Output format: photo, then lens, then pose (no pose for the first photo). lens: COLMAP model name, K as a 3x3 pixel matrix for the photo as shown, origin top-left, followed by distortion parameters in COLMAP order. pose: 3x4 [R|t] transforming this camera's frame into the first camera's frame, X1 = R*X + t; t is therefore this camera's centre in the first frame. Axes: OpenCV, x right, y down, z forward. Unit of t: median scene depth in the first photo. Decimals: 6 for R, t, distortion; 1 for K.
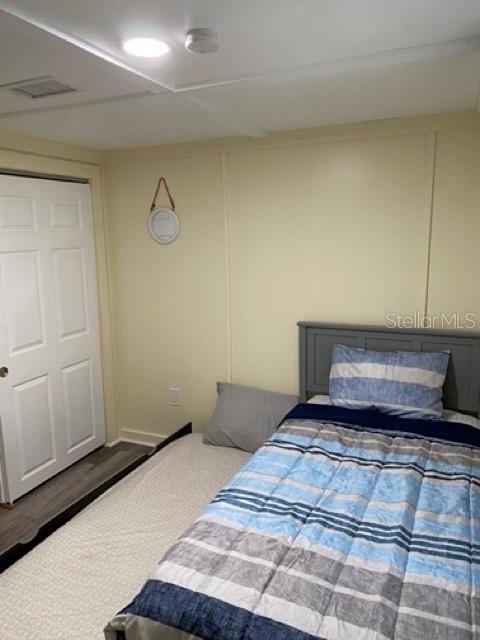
lens RADIAL K [[487.6, 0, 240.0], [0, 487.6, 320.0], [0, 0, 1]] dist [0.005878, -0.001666]
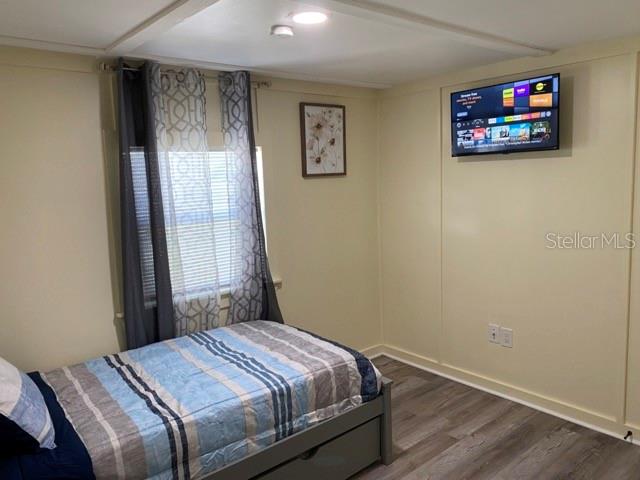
lens RADIAL K [[484.9, 0, 320.0], [0, 484.9, 240.0], [0, 0, 1]] dist [-0.054266, 0.000891]
pose [[-0.906534, -0.000552, 0.422133, -0.626587], [0.131384, 0.949962, 0.283390, -0.286081], [-0.401167, 0.312364, -0.861100, 1.887618]]
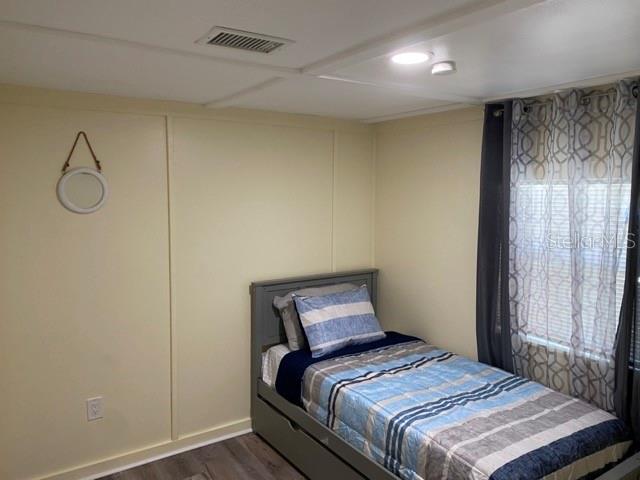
lens RADIAL K [[487.6, 0, 320.0], [0, 487.6, 240.0], [0, 0, 1]] dist [0.005878, -0.001666]
pose [[0.525890, -0.066184, 0.847974, -1.153288], [0.139640, 0.990158, -0.009320, -0.098141], [-0.839012, 0.123313, 0.529956, 0.488588]]
